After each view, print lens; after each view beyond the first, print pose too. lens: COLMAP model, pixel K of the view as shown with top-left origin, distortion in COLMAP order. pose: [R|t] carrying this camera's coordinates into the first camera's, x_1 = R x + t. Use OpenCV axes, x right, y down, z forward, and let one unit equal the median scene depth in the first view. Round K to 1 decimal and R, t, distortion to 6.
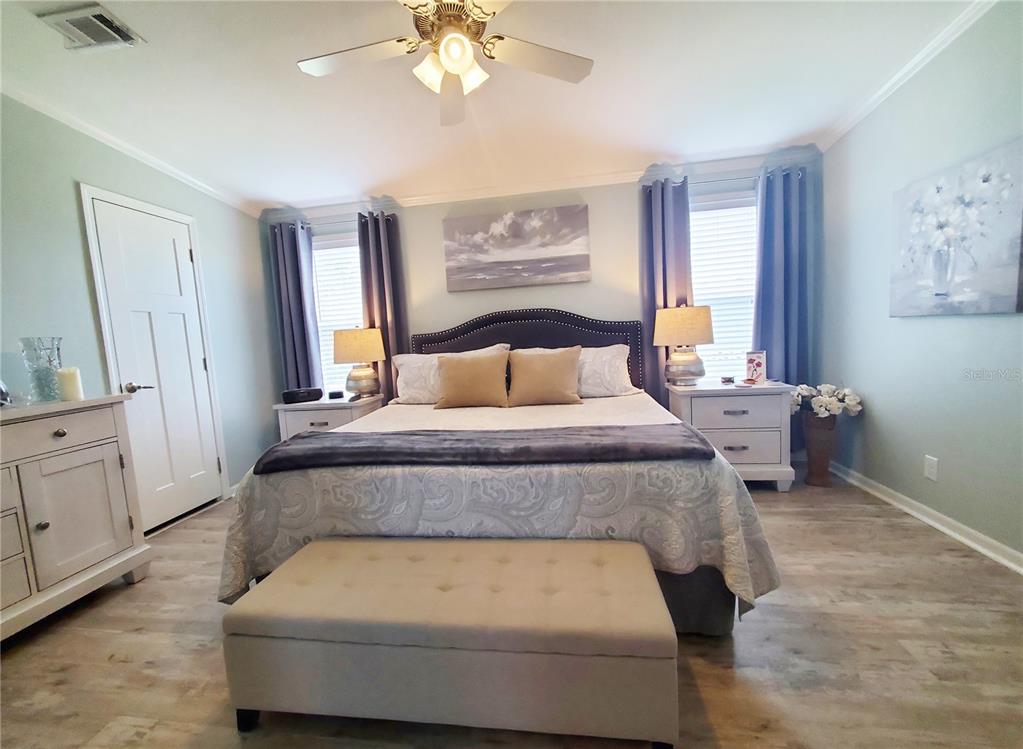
lens RADIAL K [[422.6, 0, 511.5], [0, 422.6, 374.5], [0, 0, 1]] dist [0.009101, 0.000151]
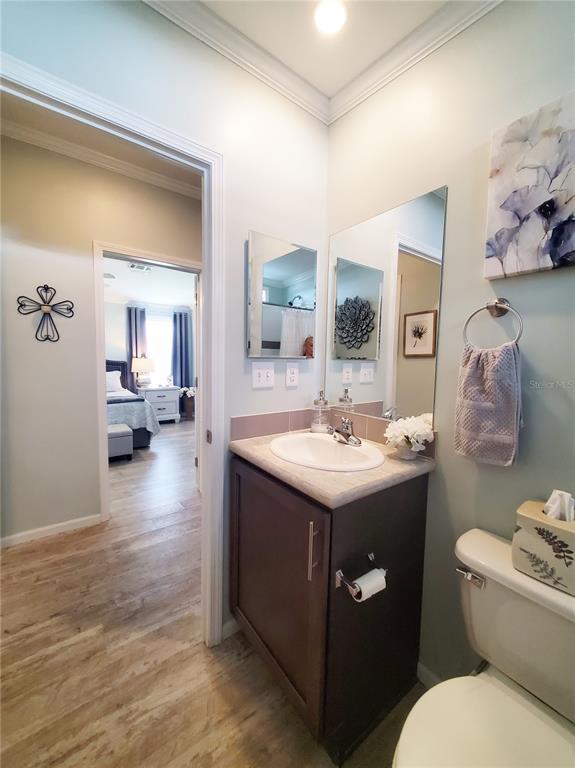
lens RADIAL K [[305.9, 0, 287.5], [0, 305.9, 384.0], [0, 0, 1]] dist [-0.000267, -0.000142]
pose [[0.711735, 0.013430, 0.702320, -0.285029], [0.009409, 0.999545, -0.028649, 0.064687], [-0.702385, 0.026999, 0.711285, -0.959558]]
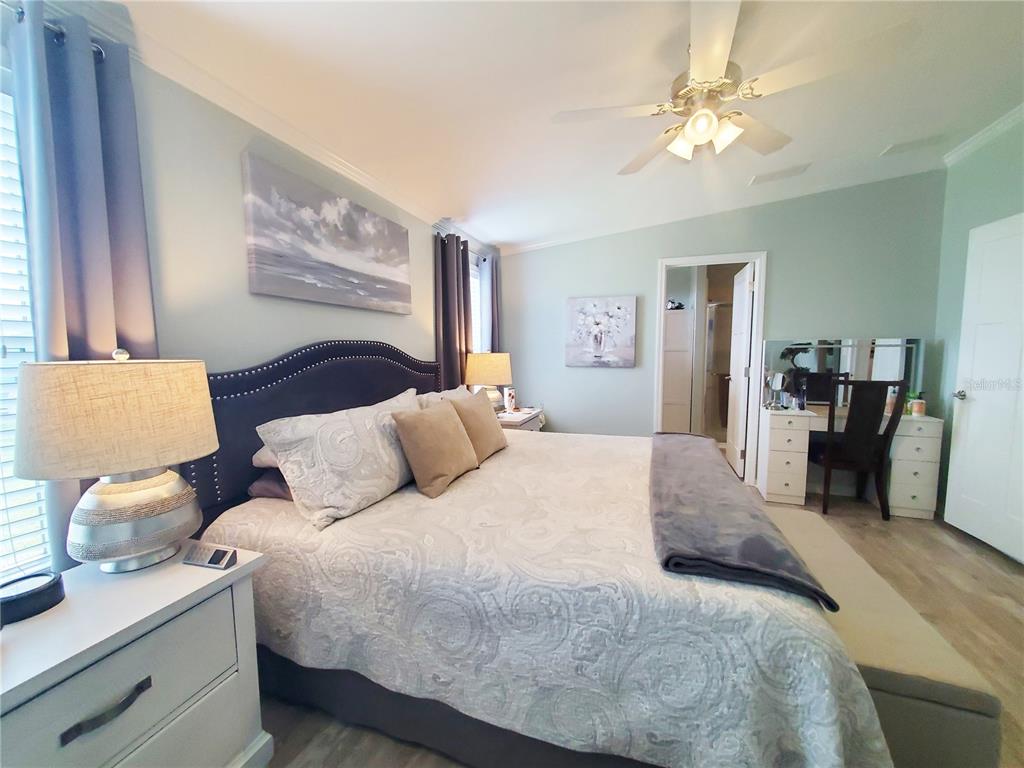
lens RADIAL K [[407.8, 0, 512.0], [0, 407.8, 384.0], [0, 0, 1]] dist [-0.000267, -0.000142]
pose [[0.188941, -0.019407, 0.981797, -0.674350], [0.092200, 0.995739, 0.001939, -0.066347], [-0.977650, 0.090156, 0.189925, 0.706125]]
